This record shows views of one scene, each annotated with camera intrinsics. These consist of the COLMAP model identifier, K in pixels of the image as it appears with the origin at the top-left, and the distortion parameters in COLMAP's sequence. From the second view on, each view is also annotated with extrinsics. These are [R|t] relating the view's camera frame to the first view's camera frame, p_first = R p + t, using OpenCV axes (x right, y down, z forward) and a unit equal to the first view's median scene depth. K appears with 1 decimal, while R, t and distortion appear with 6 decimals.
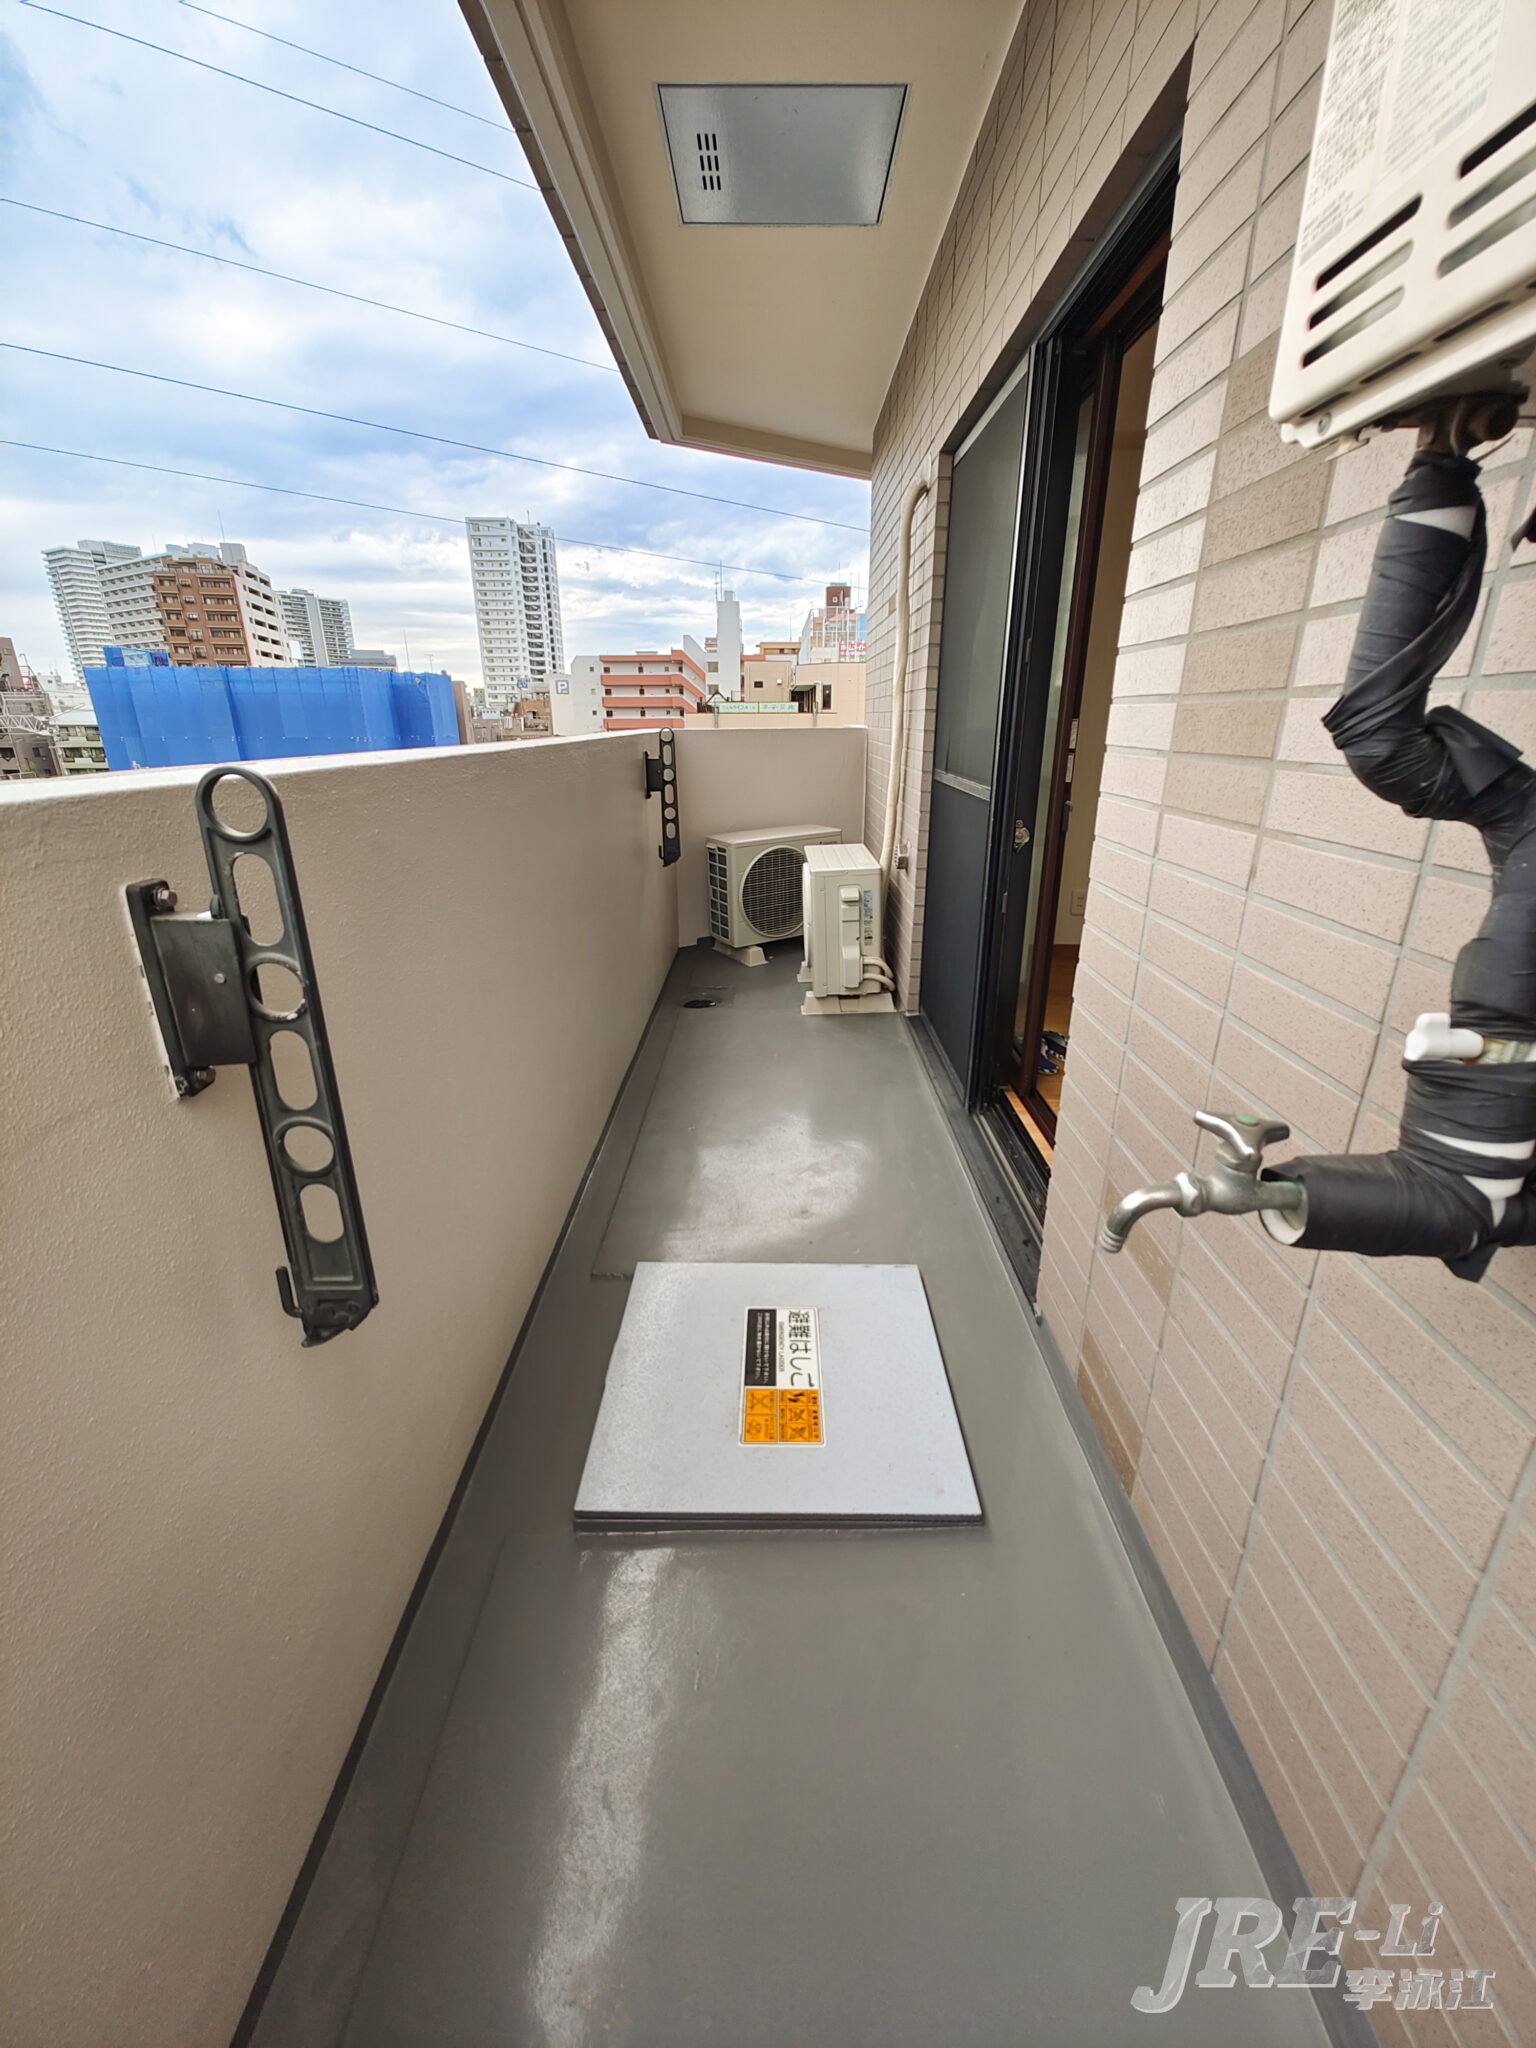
lens RADIAL K [[835.8, 0, 759.8], [0, 835.8, 1023.3], [0, 0, 1]] dist [-0.000950, -0.000120]
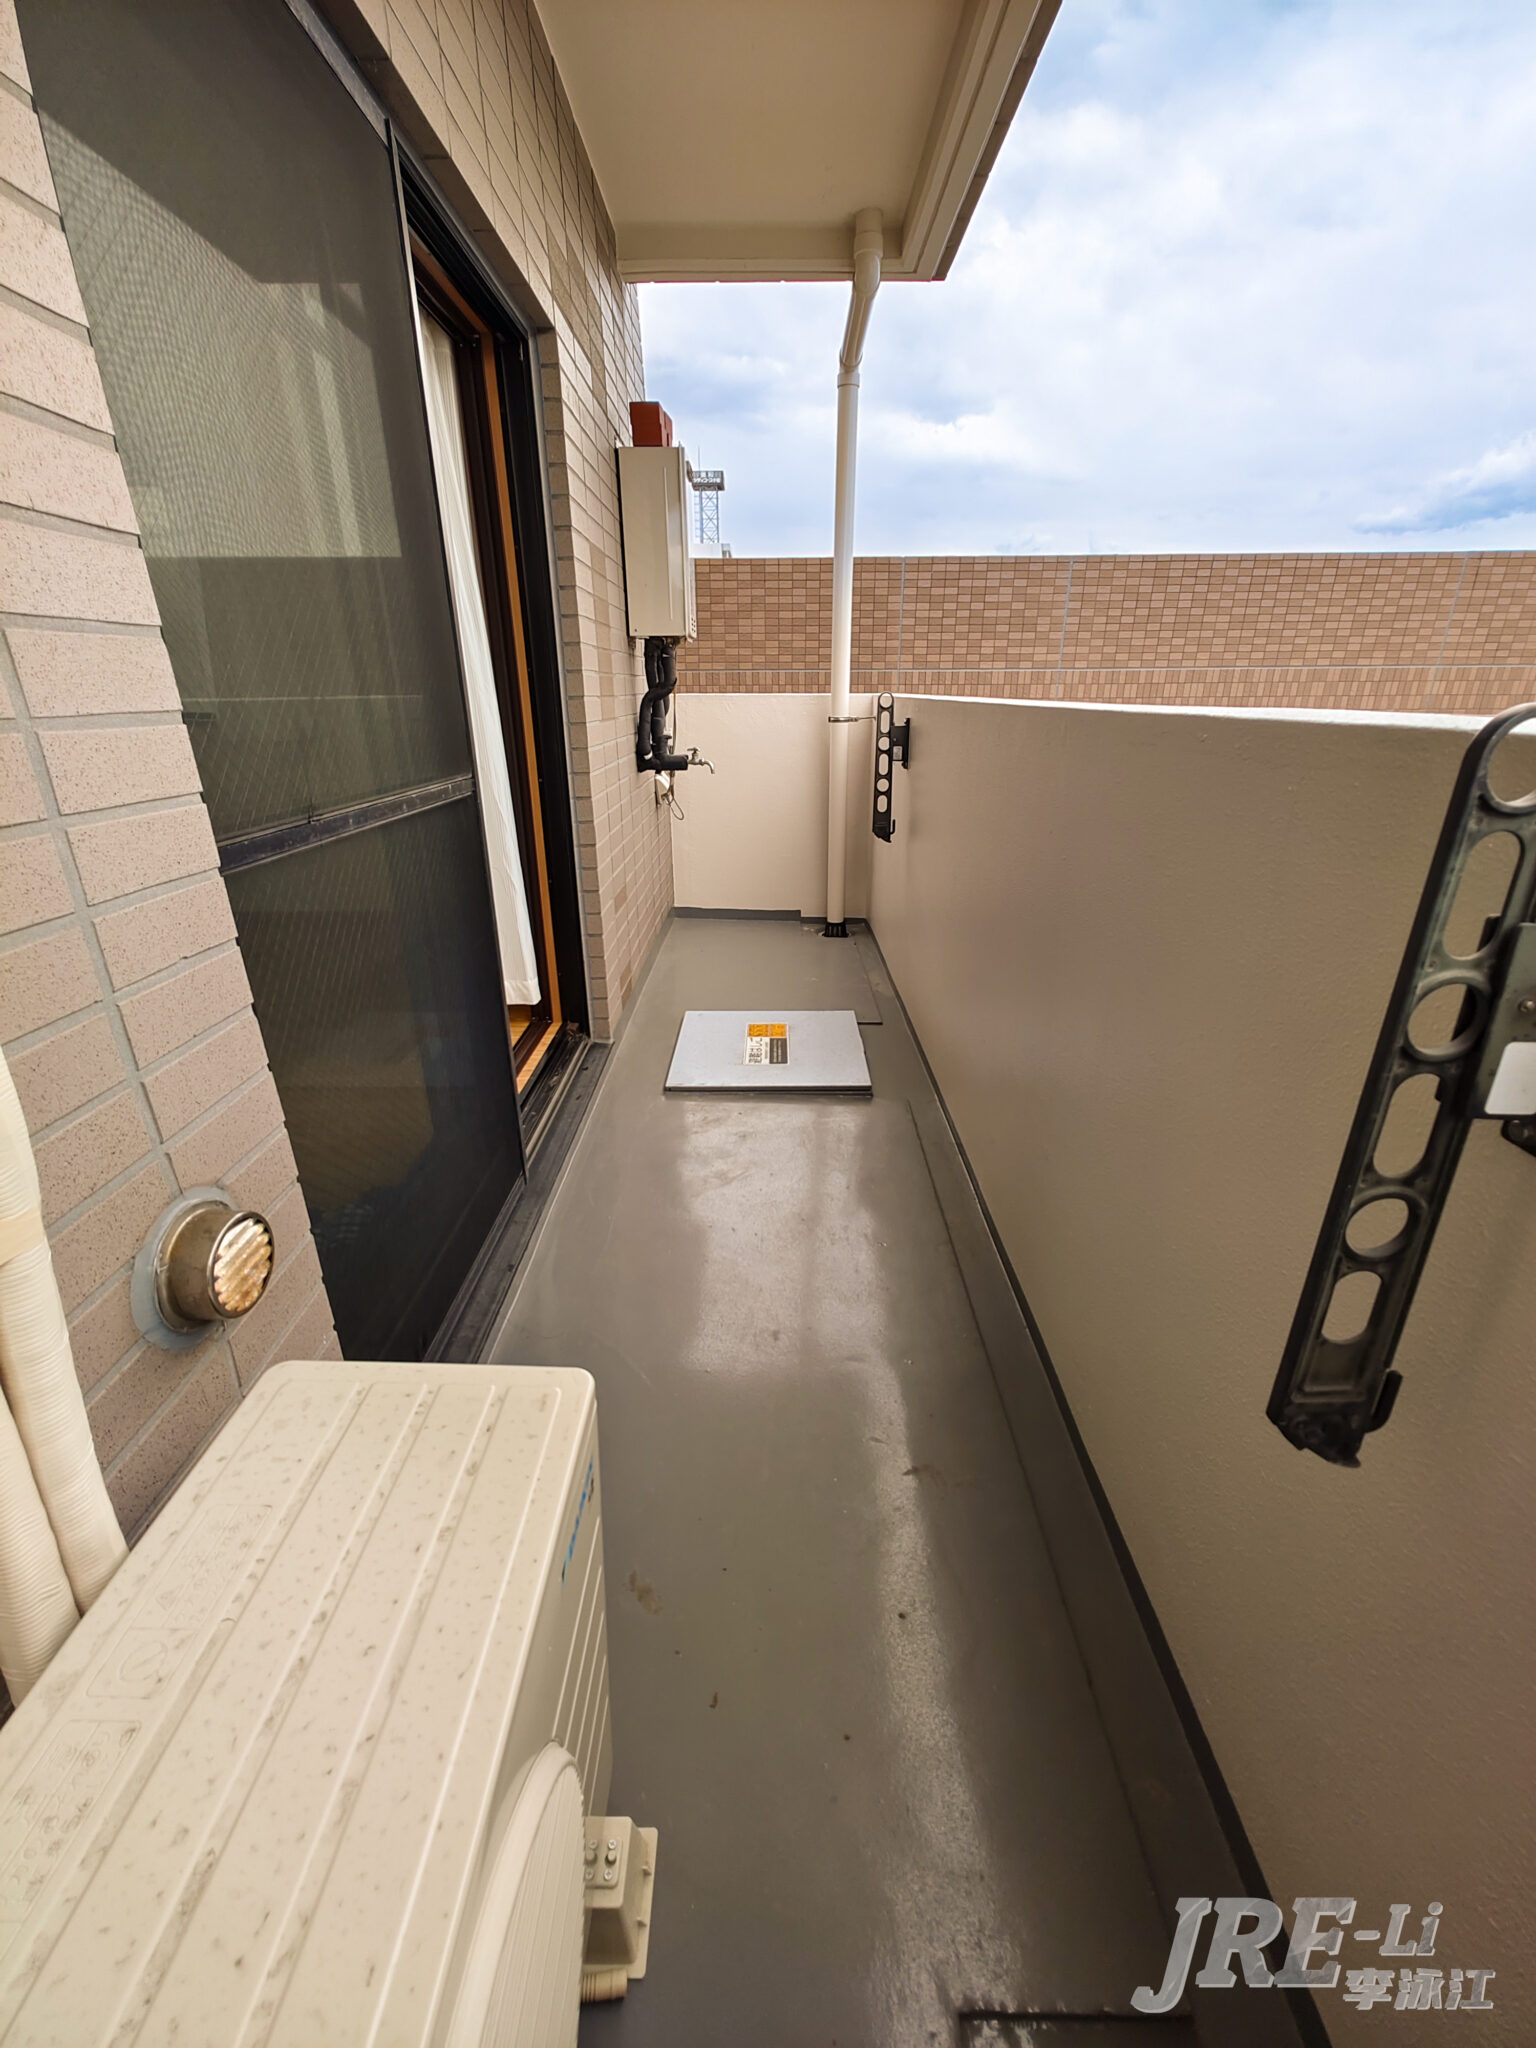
lens RADIAL K [[835.8, 0, 764.6], [0, 835.8, 1026.0], [0, 0, 1]] dist [-0.000950, -0.000120]
pose [[-0.999768, 0.021522, 0.000546, 0.026925], [0.016559, 0.752531, 0.658349, -0.751927], [0.013758, 0.658205, -0.752713, 2.174138]]
